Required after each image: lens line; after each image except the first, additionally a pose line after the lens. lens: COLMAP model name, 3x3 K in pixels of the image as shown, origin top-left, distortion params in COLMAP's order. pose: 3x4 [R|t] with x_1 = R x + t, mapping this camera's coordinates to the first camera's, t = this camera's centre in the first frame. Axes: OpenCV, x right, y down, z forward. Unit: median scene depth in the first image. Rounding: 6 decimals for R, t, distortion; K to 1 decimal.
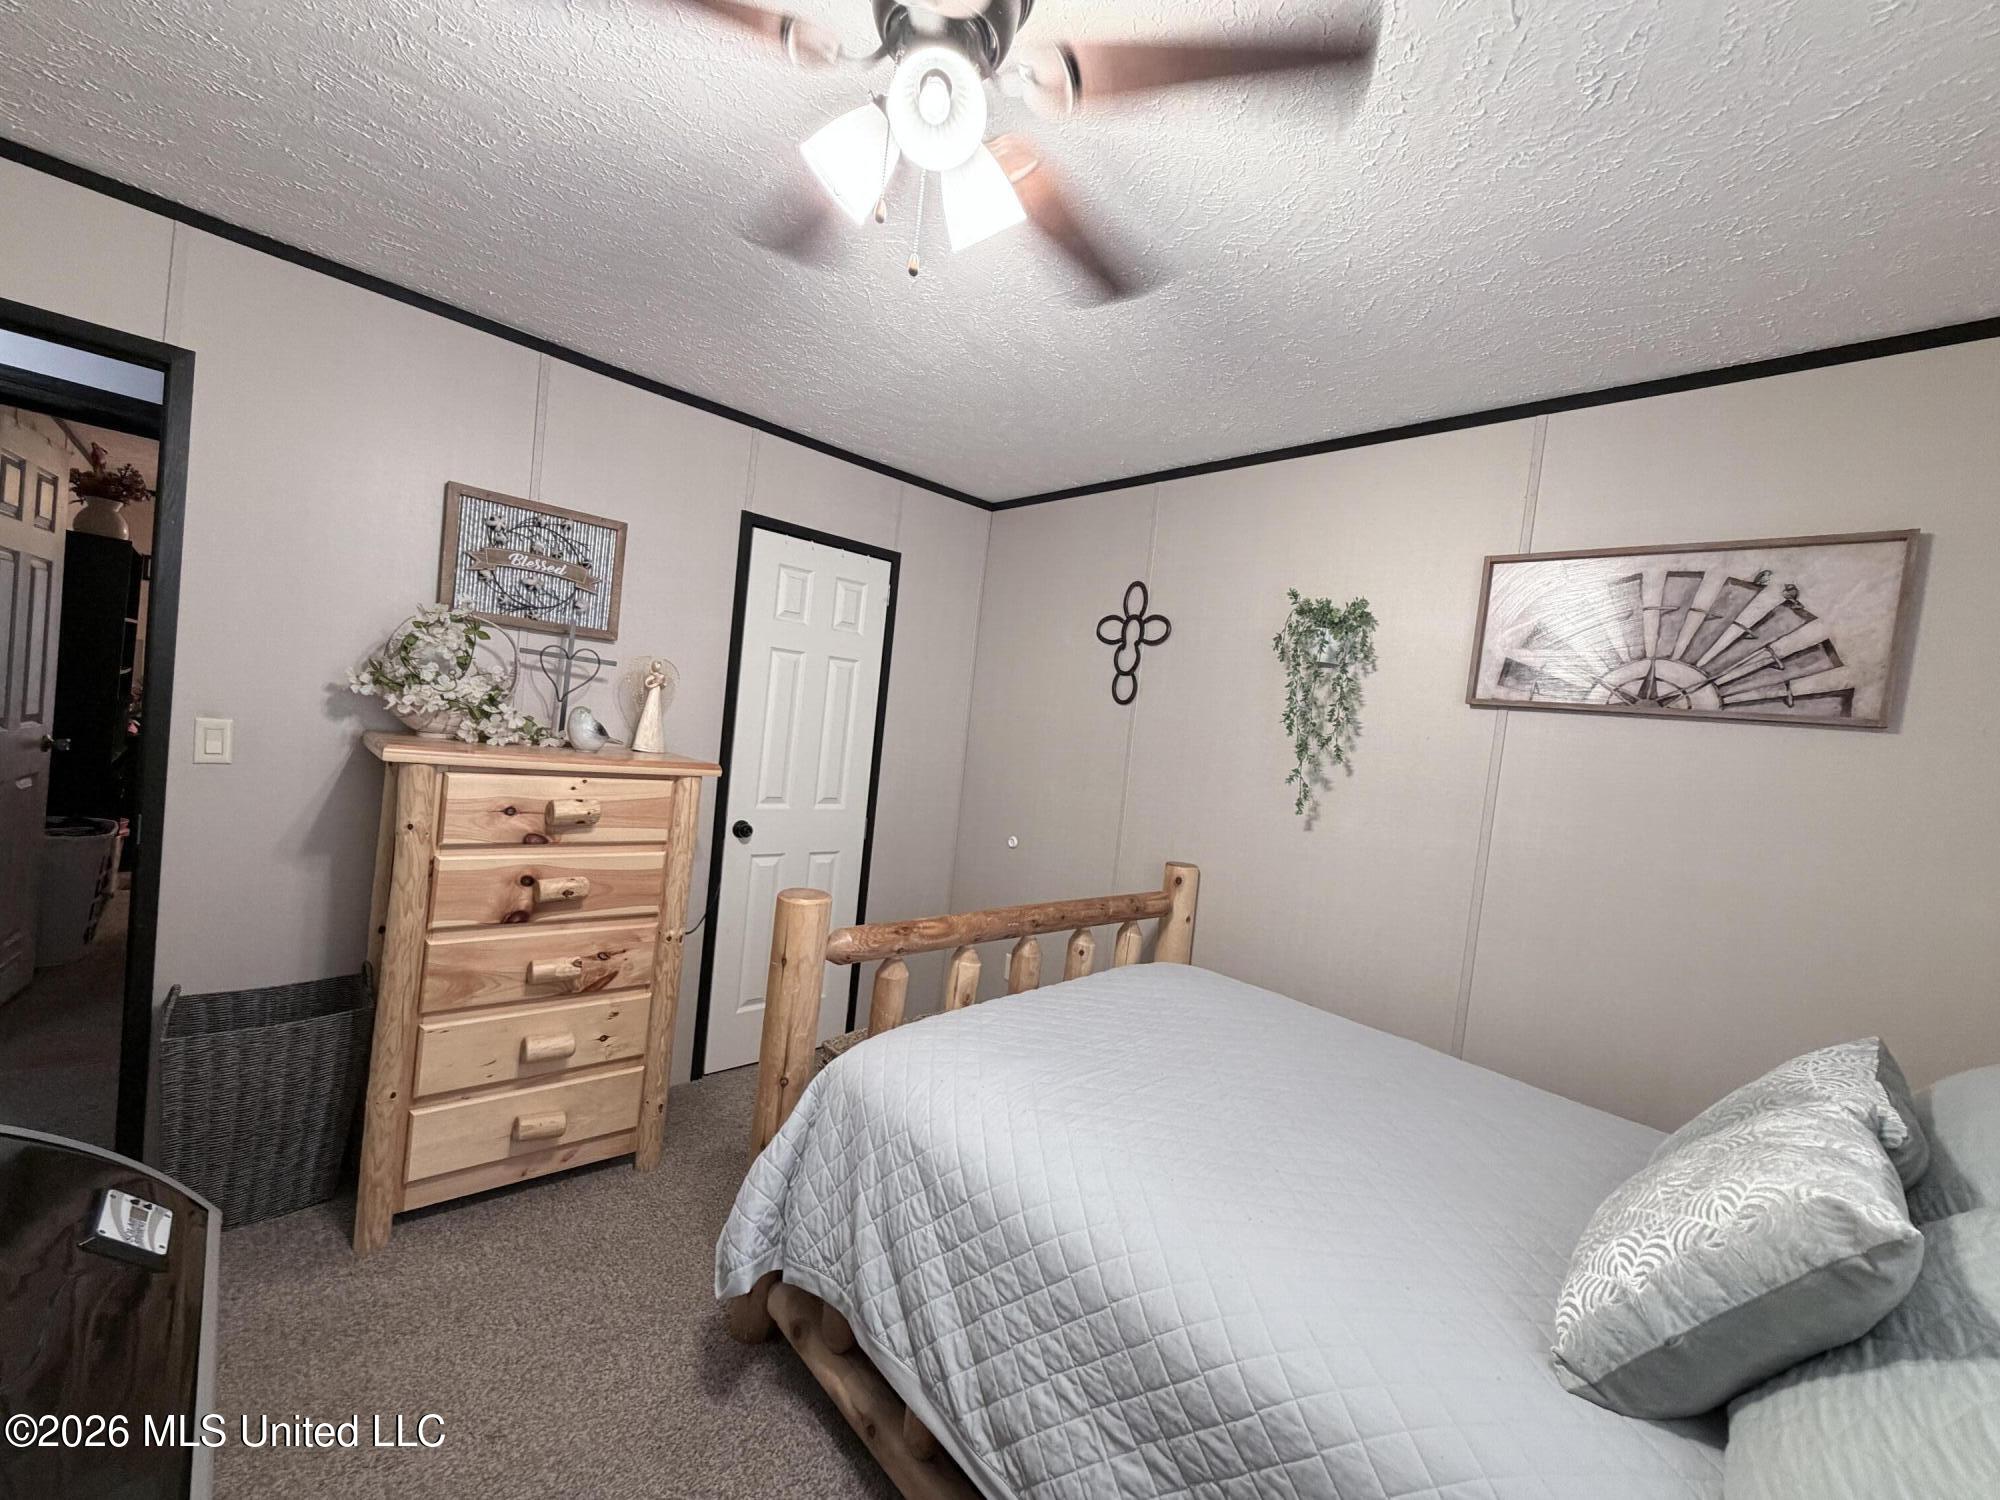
lens RADIAL K [[803.7, 0, 1001.9], [0, 803.7, 755.6], [0, 0, 1]] dist [-0.002749, 0.001288]
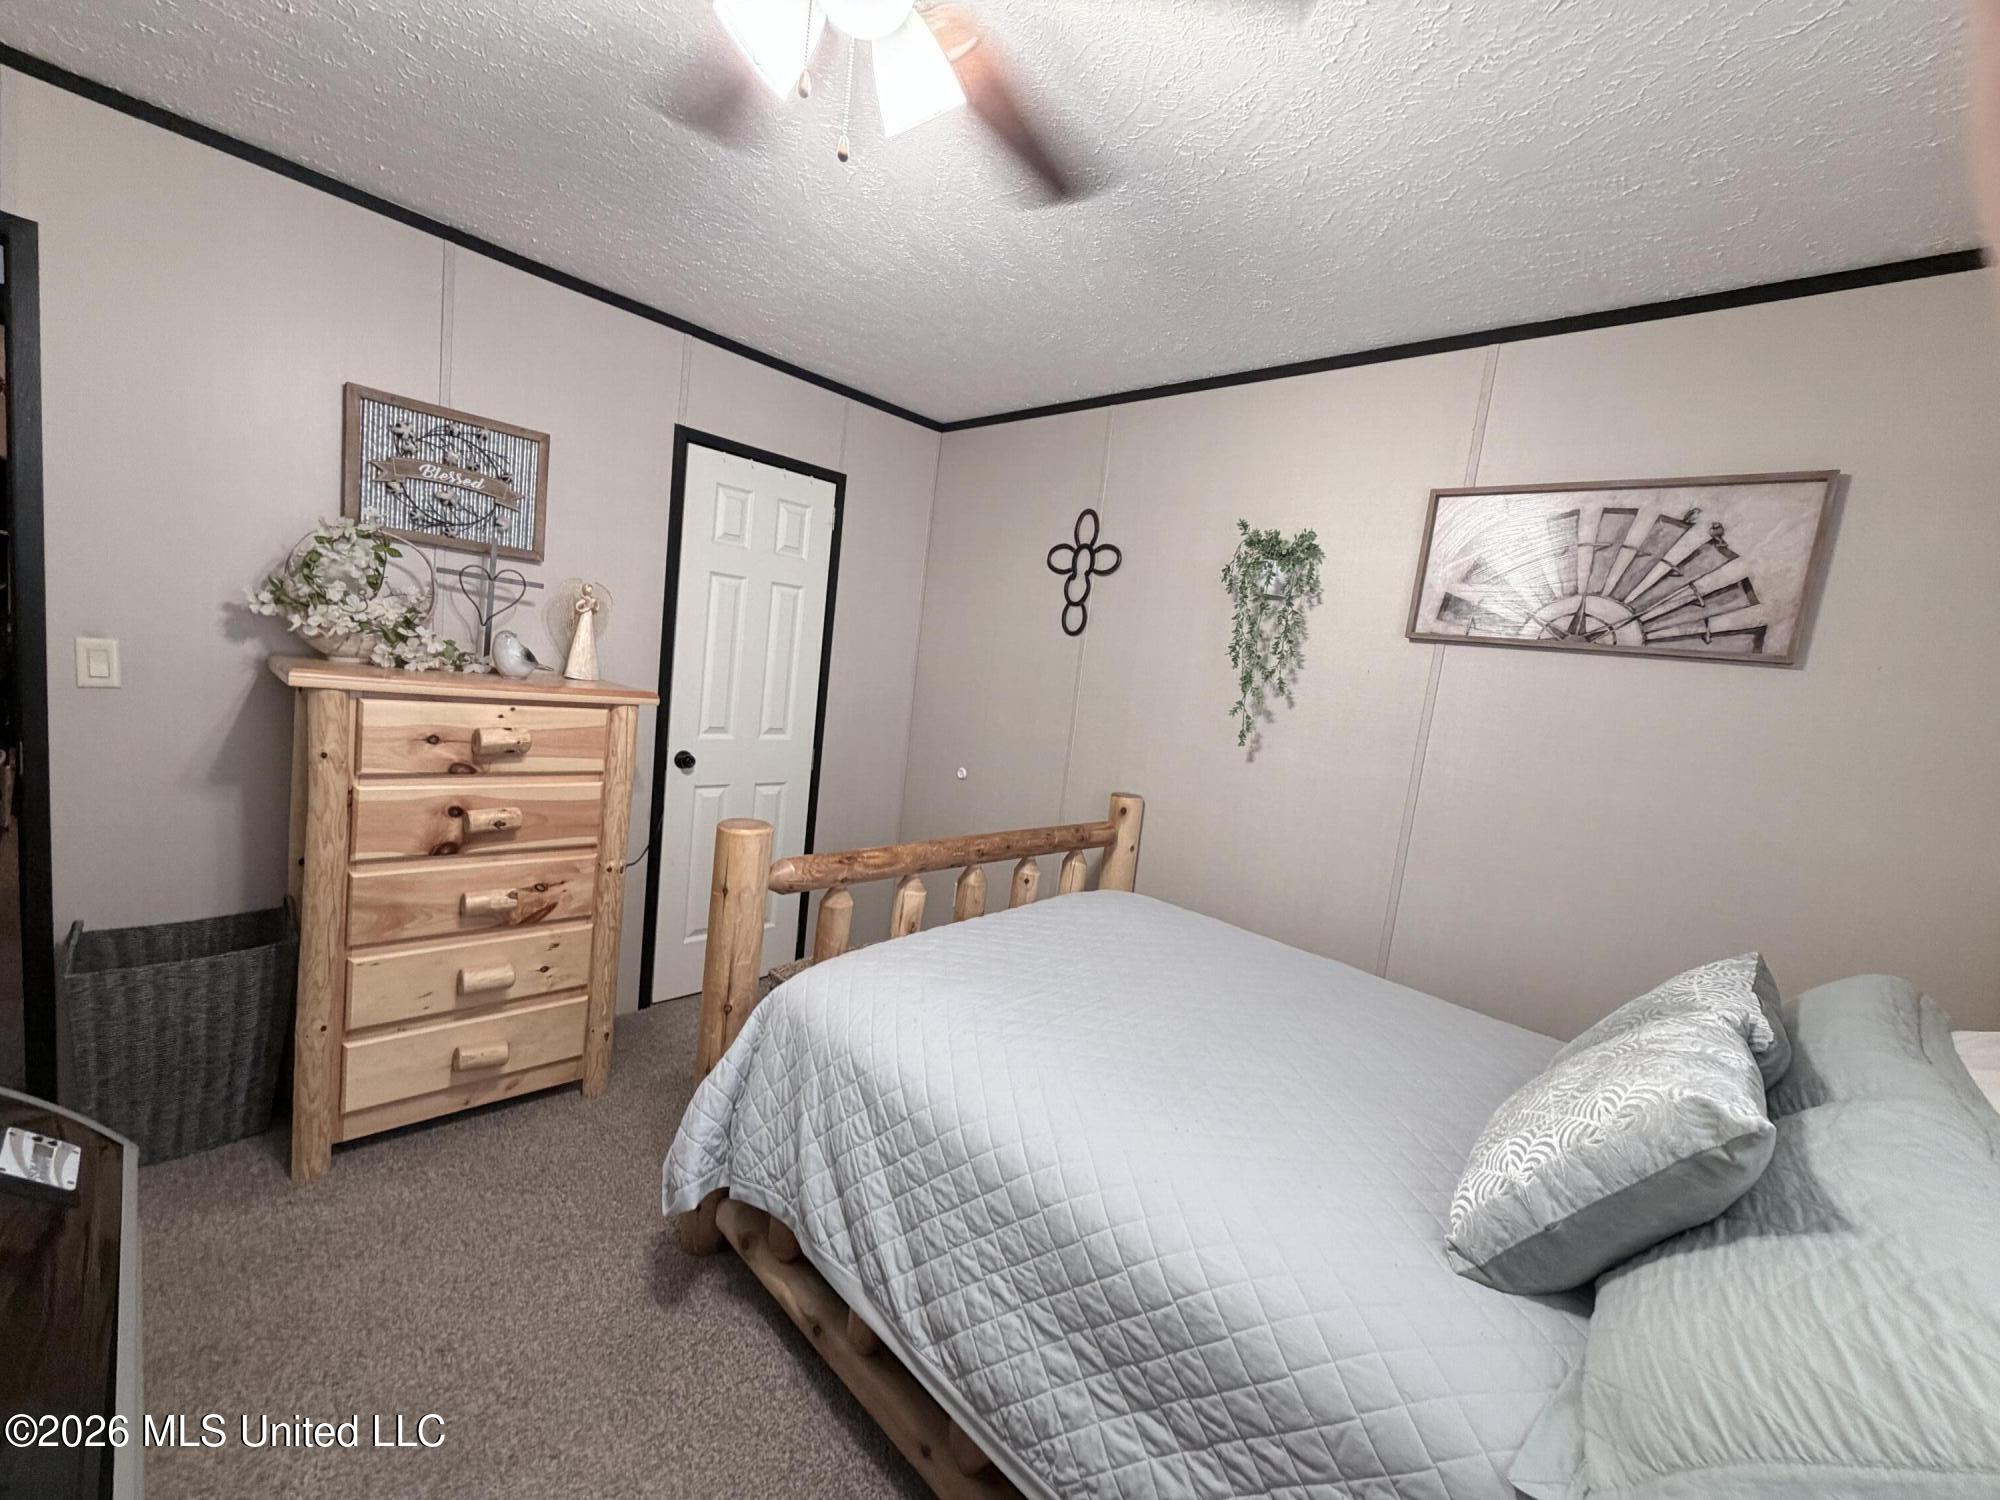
lens RADIAL K [[803.7, 0, 1002.4], [0, 803.7, 756.1], [0, 0, 1]] dist [-0.002749, 0.001288]
pose [[0.998398, 0.002479, 0.056525, 0.013410], [-0.007211, 0.996468, 0.083661, 0.003929], [-0.056118, -0.083935, 0.994890, 0.006279]]
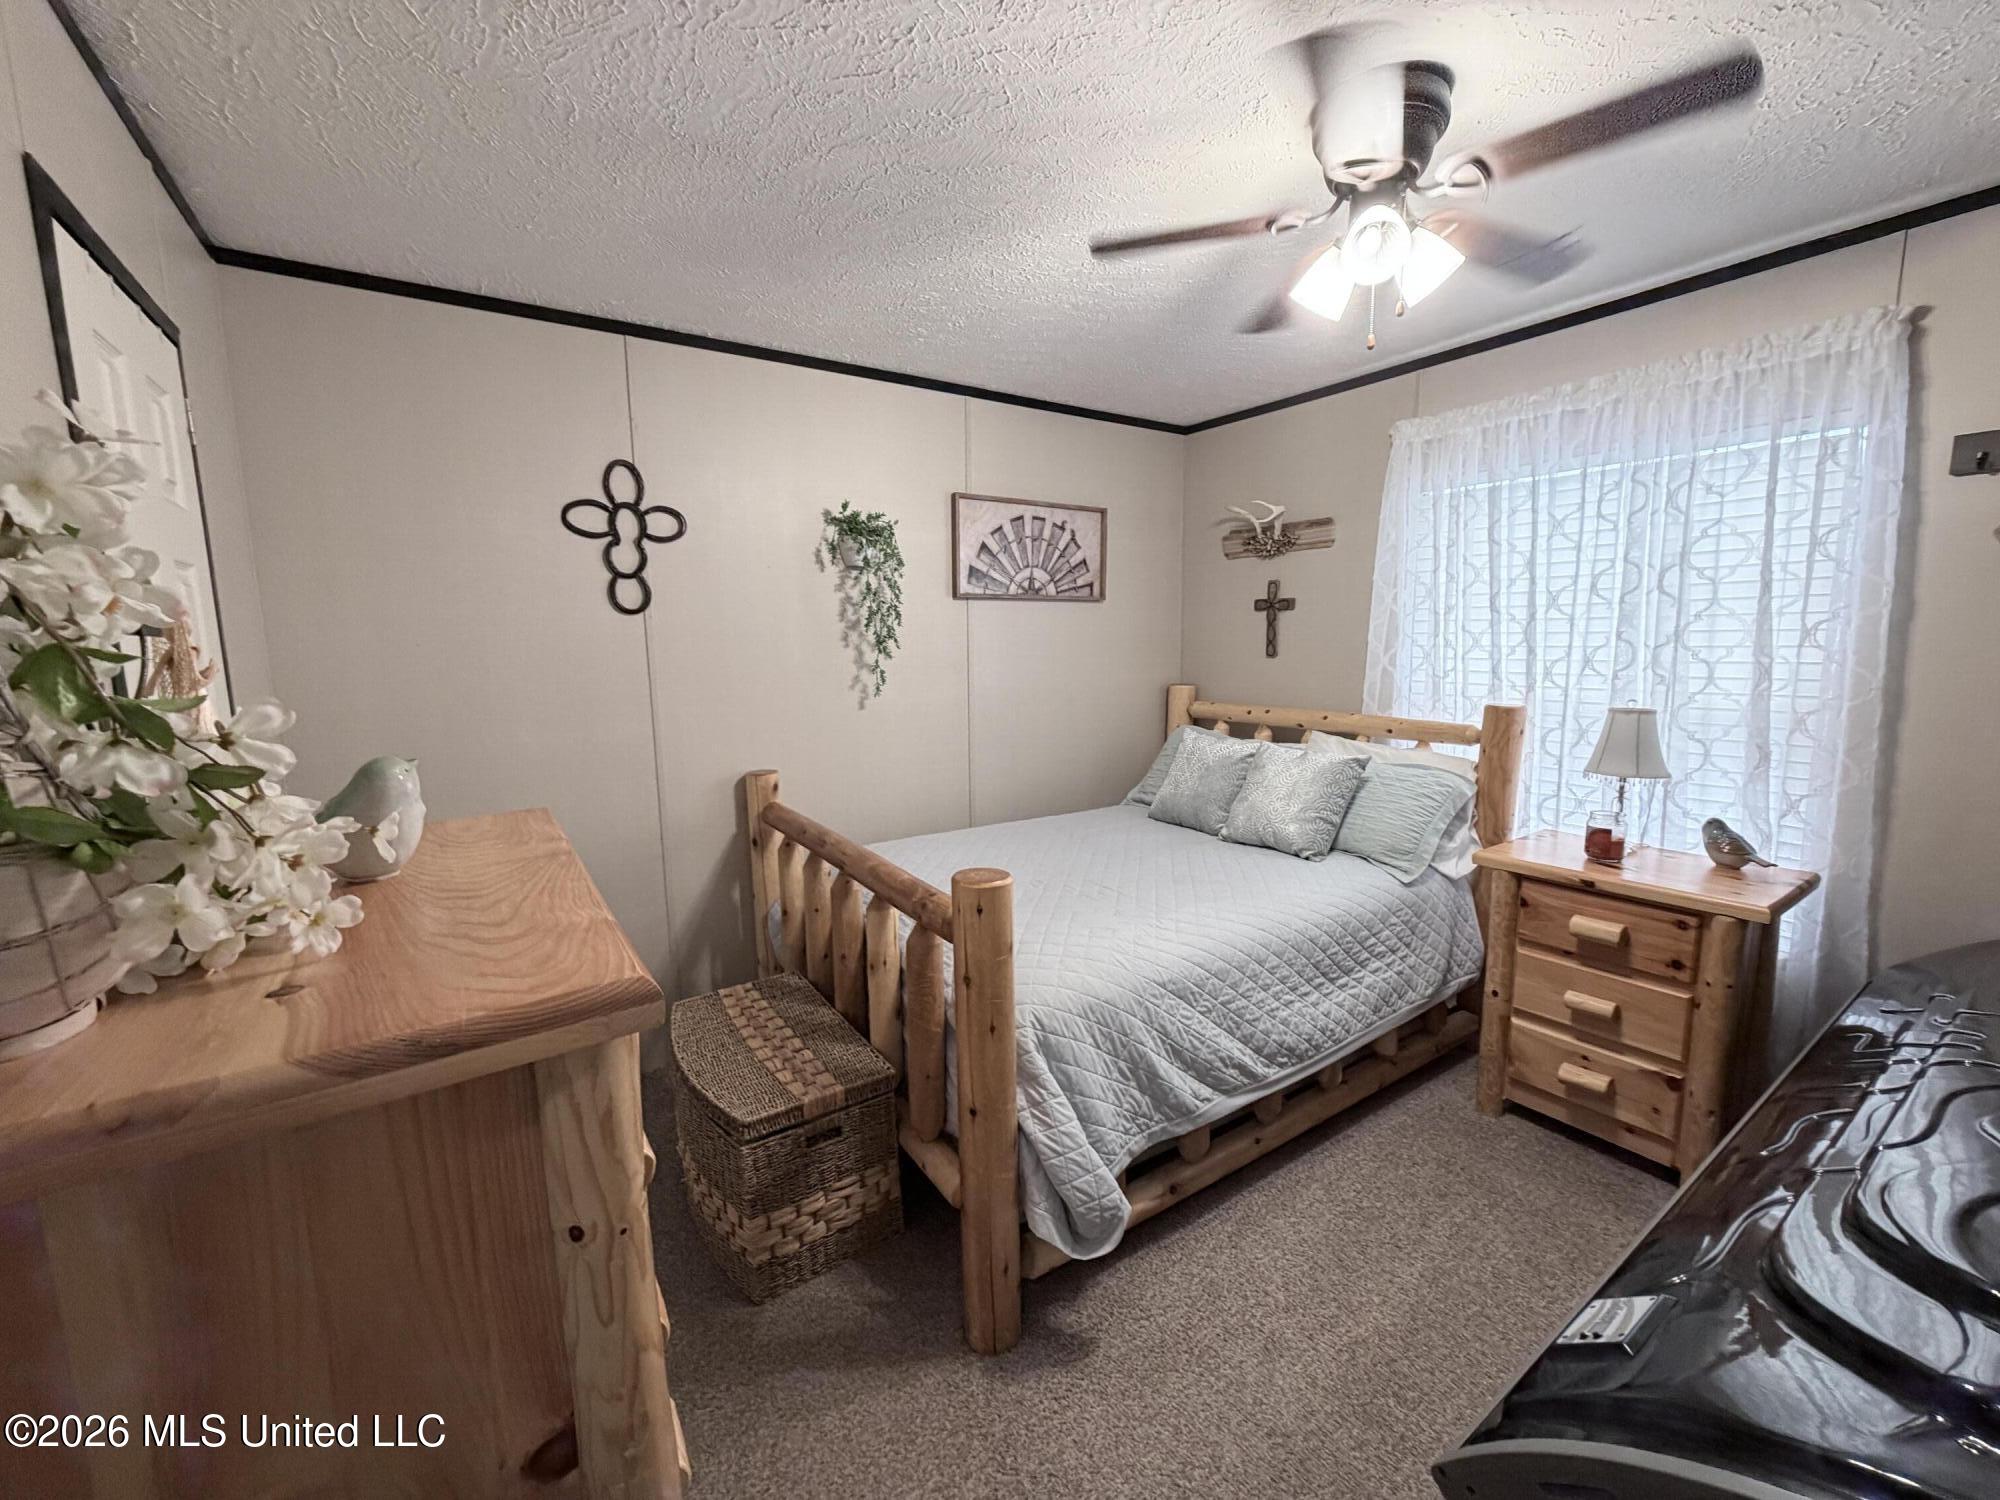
lens RADIAL K [[803.7, 0, 1001.9], [0, 803.7, 754.4], [0, 0, 1]] dist [-0.002749, 0.001288]
pose [[0.155593, -0.250369, 0.955566, -0.989891], [0.073040, 0.967615, 0.241633, -0.154303], [-0.985117, 0.032198, 0.168841, 0.785632]]
